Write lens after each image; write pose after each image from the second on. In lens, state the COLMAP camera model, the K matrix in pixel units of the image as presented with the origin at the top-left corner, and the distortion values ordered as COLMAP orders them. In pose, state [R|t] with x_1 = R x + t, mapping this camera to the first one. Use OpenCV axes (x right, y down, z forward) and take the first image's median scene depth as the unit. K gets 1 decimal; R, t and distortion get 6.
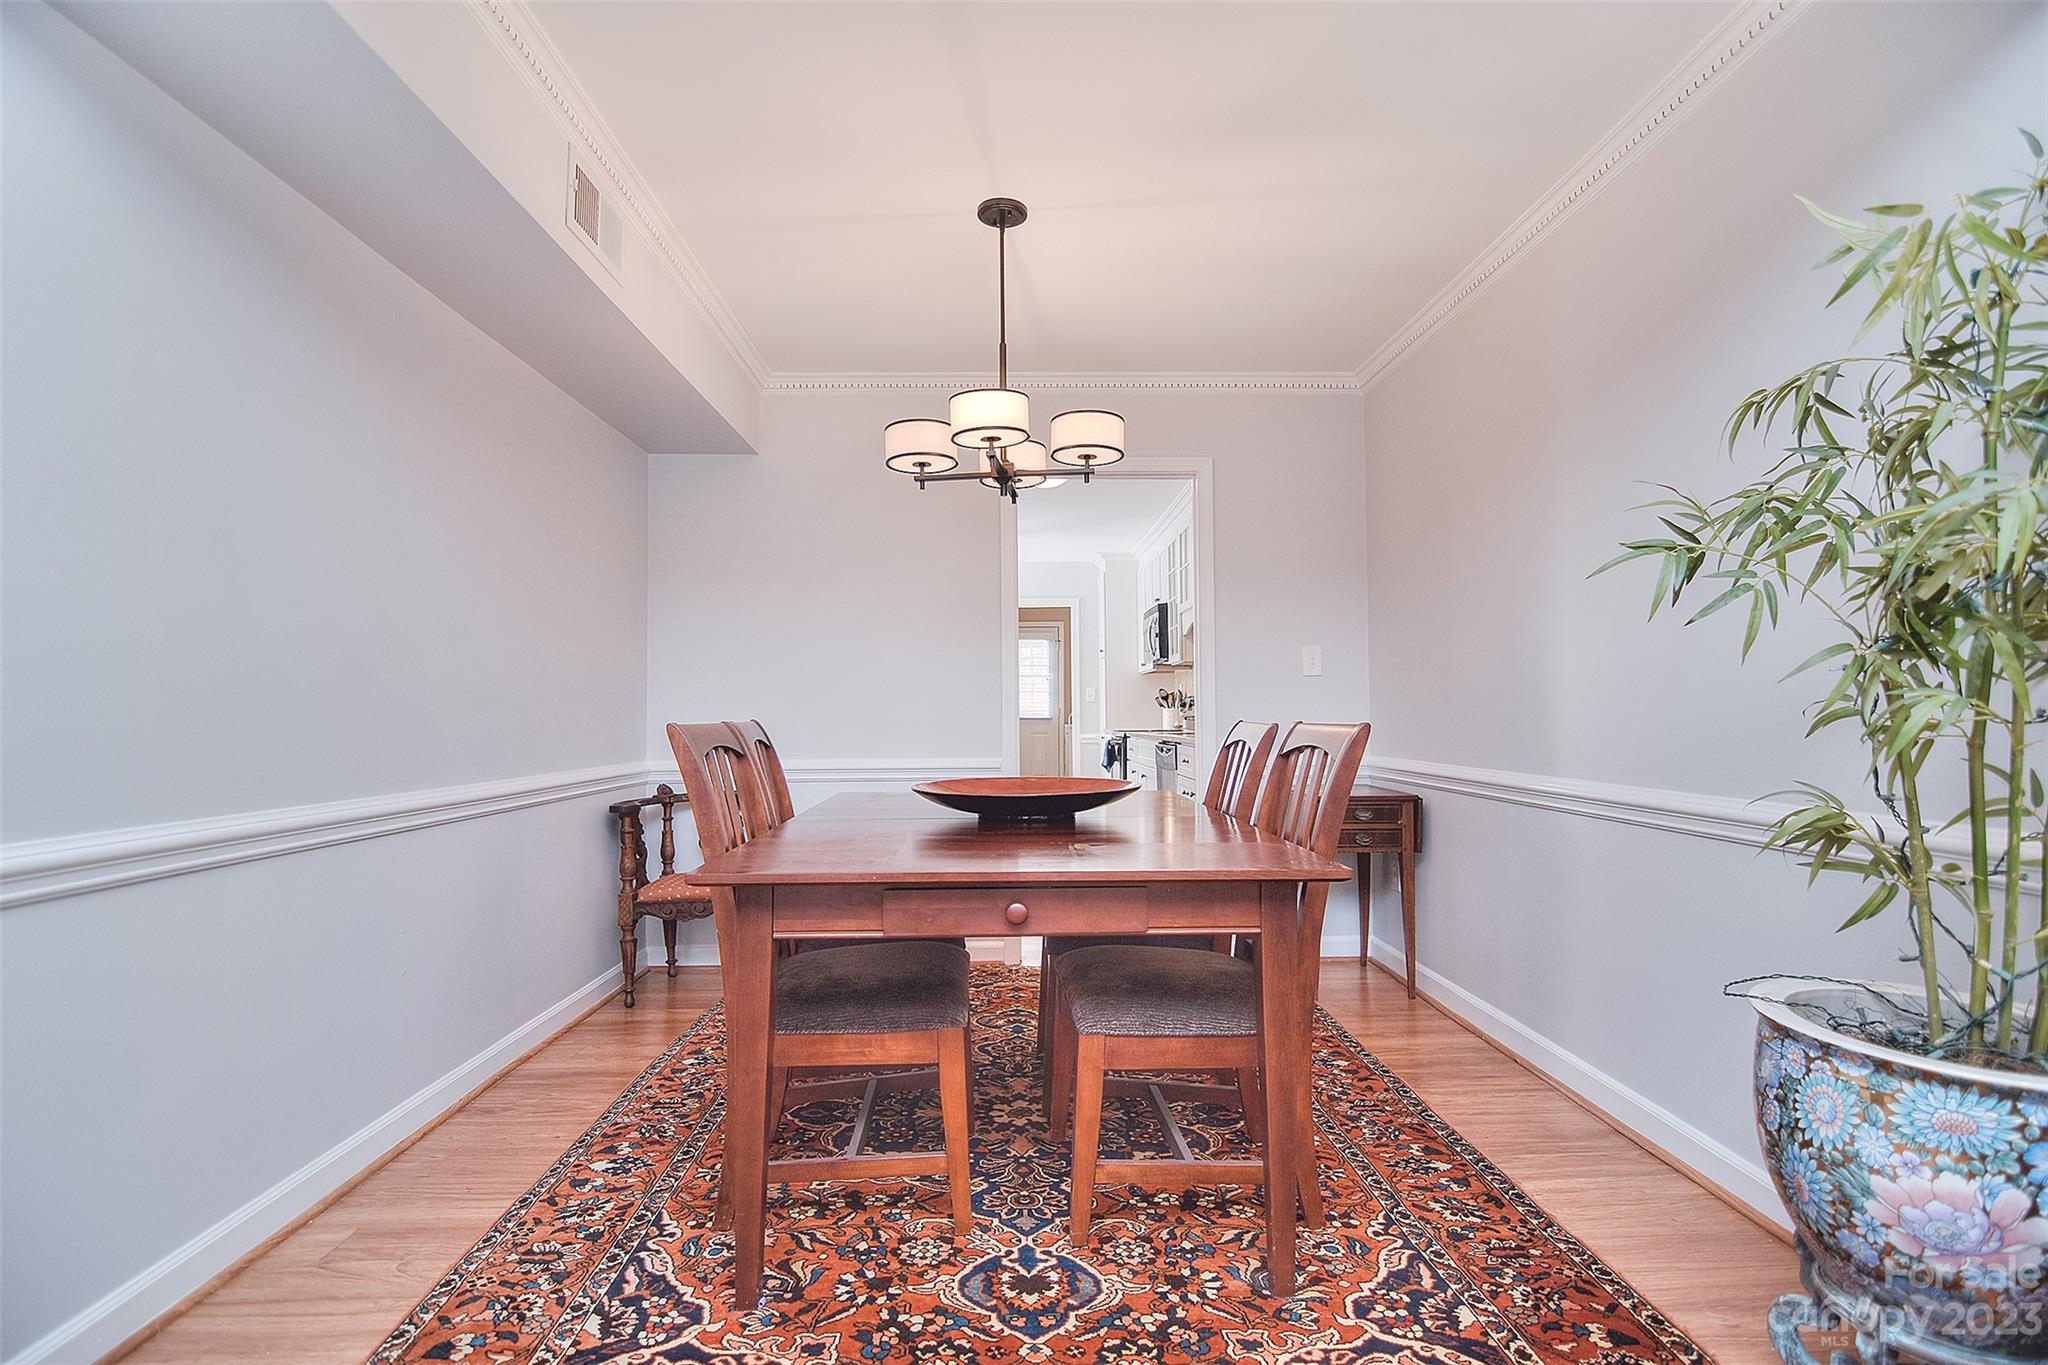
lens RADIAL K [[993.3, 0, 1043.4], [0, 993.3, 680.8], [0, 0, 1]] dist [-0.006013, -0.009244]
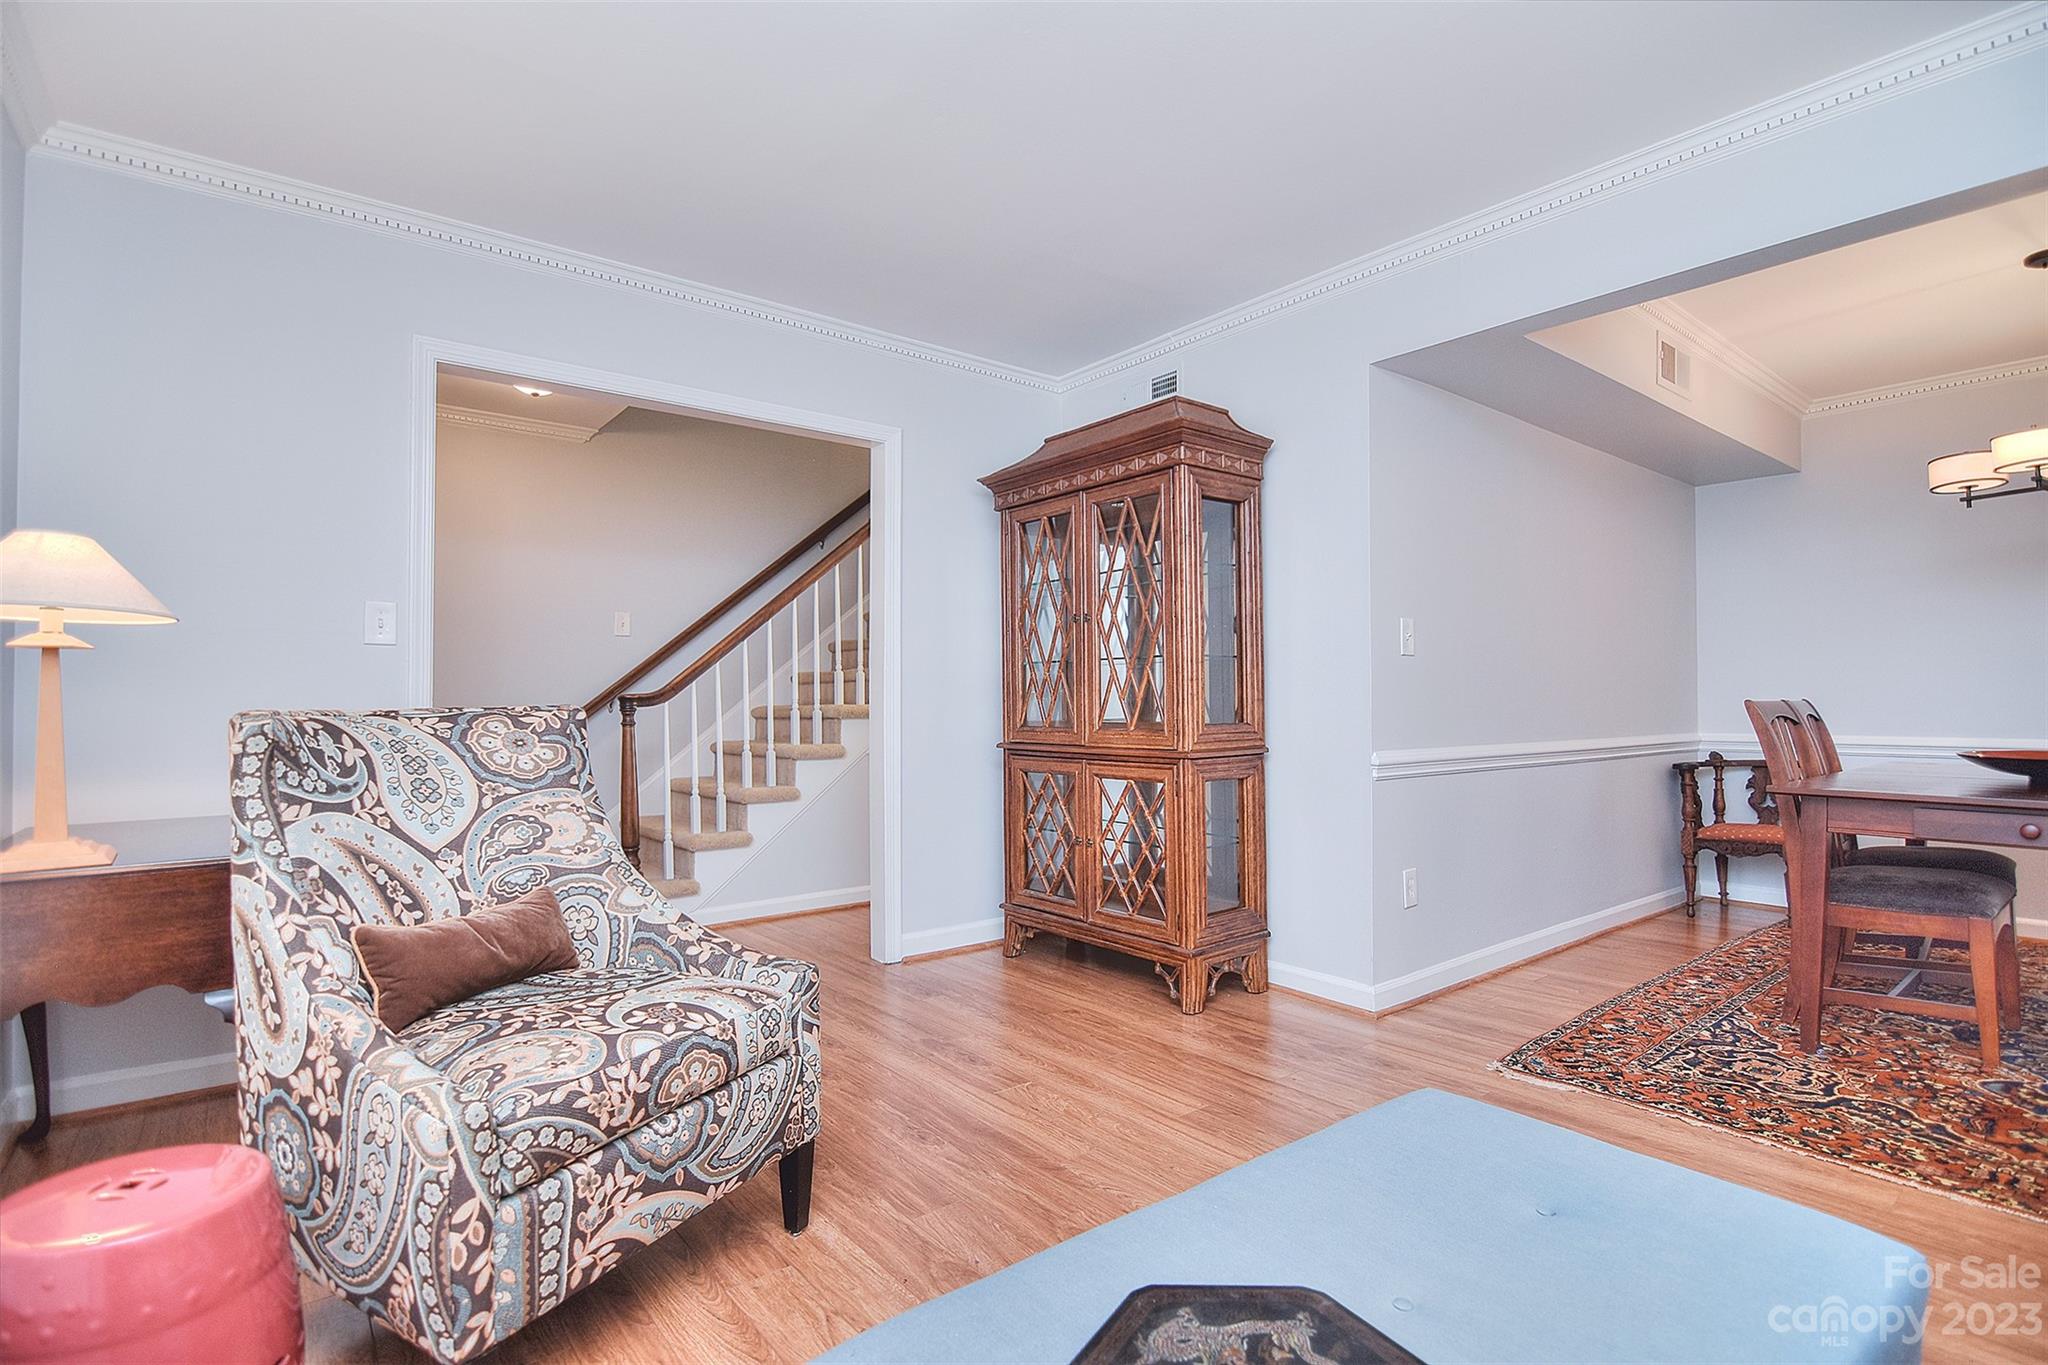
lens RADIAL K [[993.3, 0, 1025.4], [0, 993.3, 683.2], [0, 0, 1]] dist [-0.006013, -0.009244]
pose [[0.589087, -0.006591, -0.808042, 0.178882], [0.023047, 0.999697, 0.008648, -0.019103], [0.807741, -0.023718, 0.589061, -0.693385]]
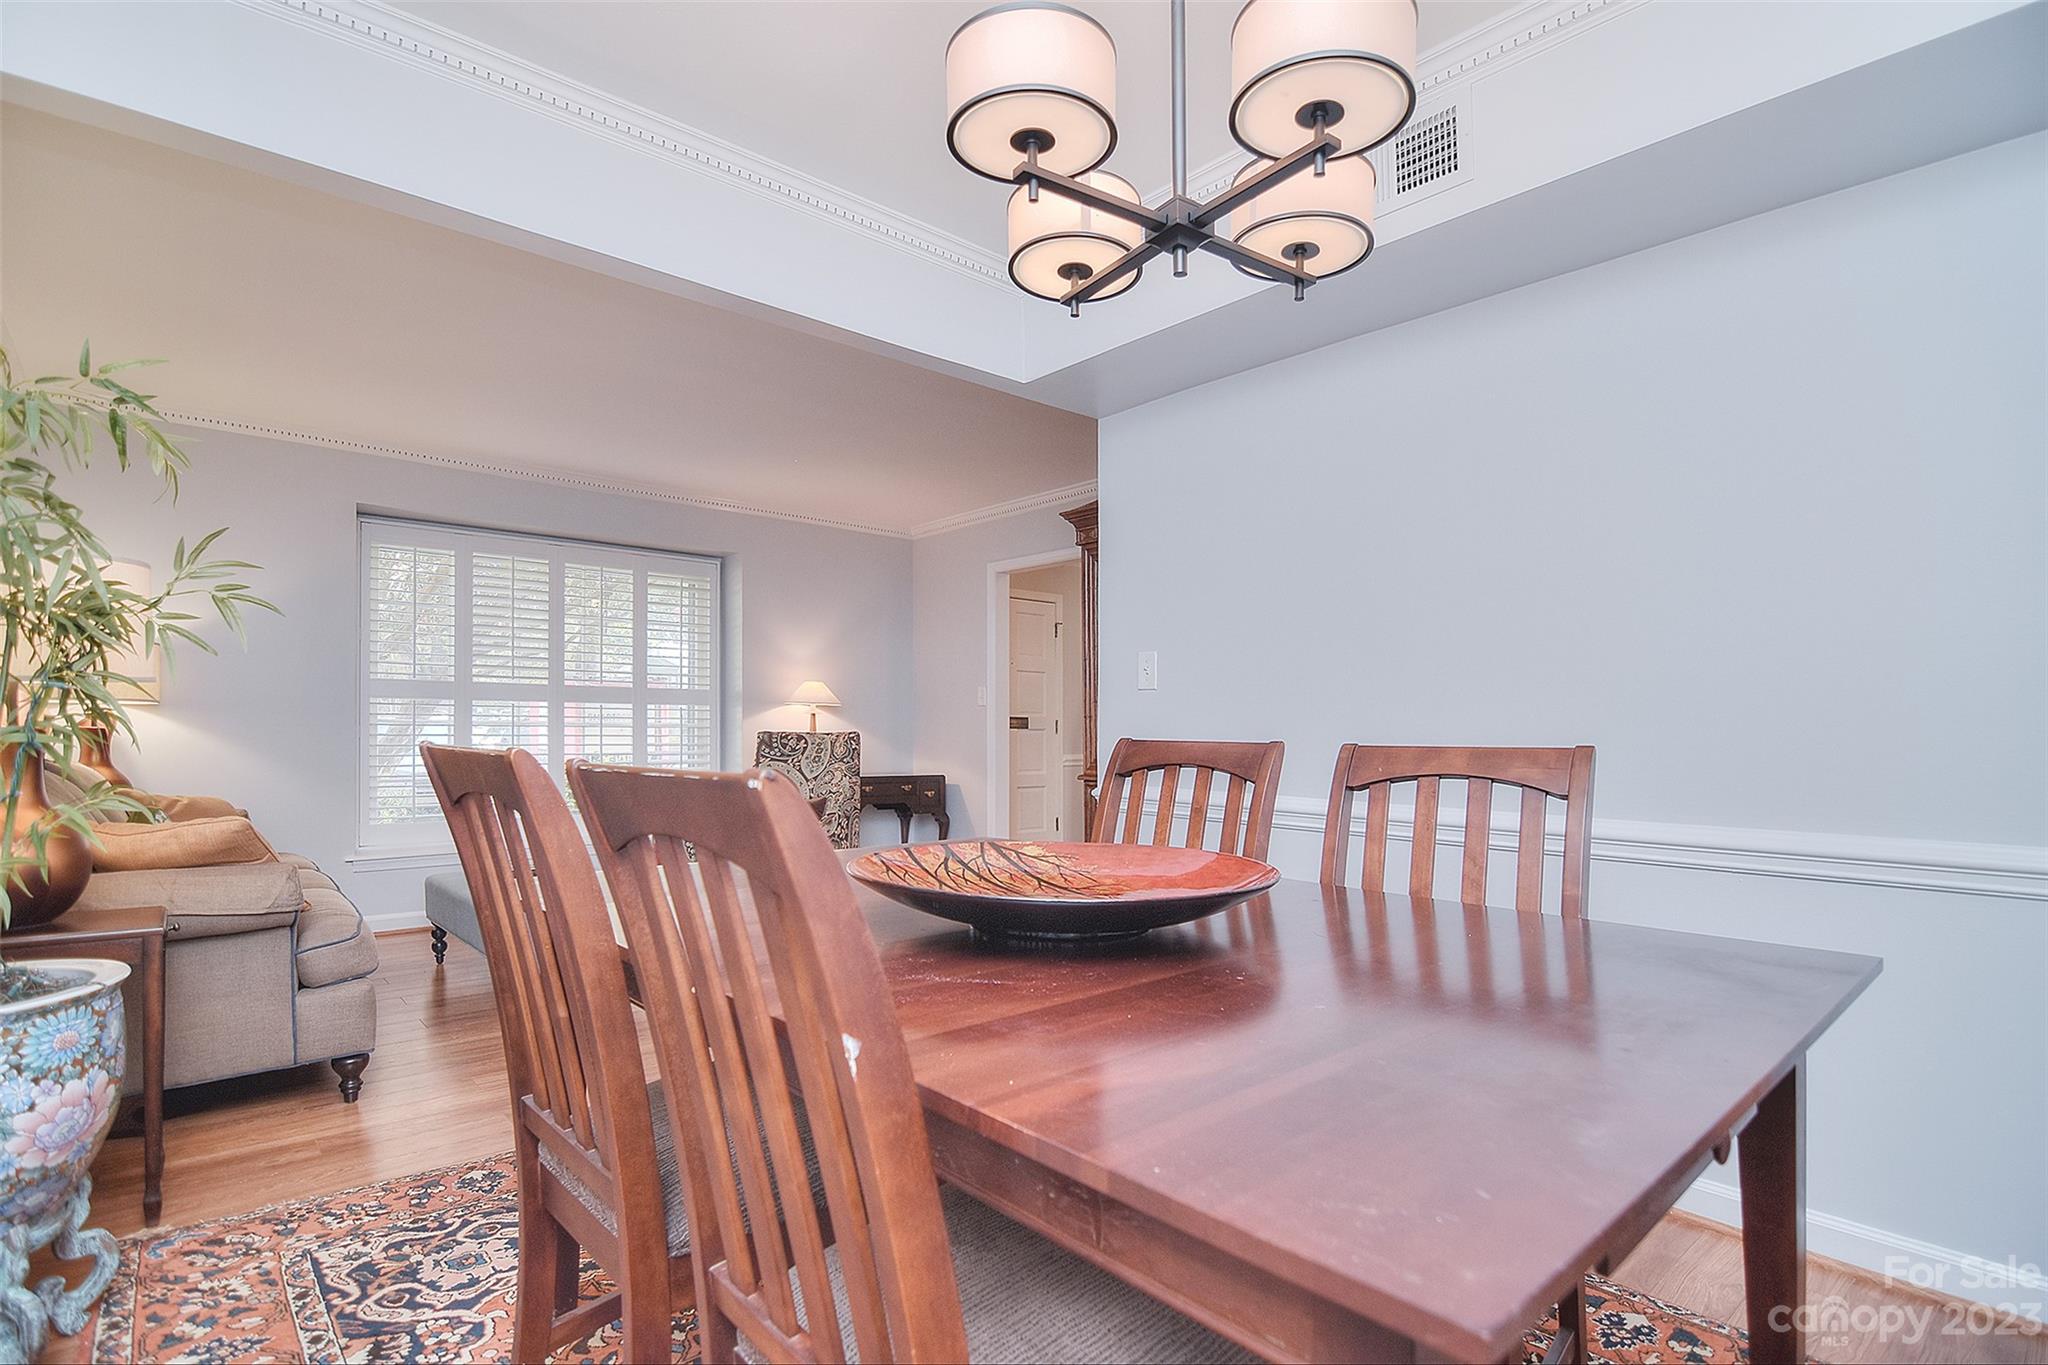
lens RADIAL K [[993.3, 0, 1038.6], [0, 993.3, 705.8], [0, 0, 1]] dist [-0.006013, -0.009244]
pose [[-0.765796, -0.010275, -0.643001, 0.358453], [0.020165, 0.998997, -0.039978, 0.037081], [0.642767, -0.043581, -0.764821, 1.401498]]
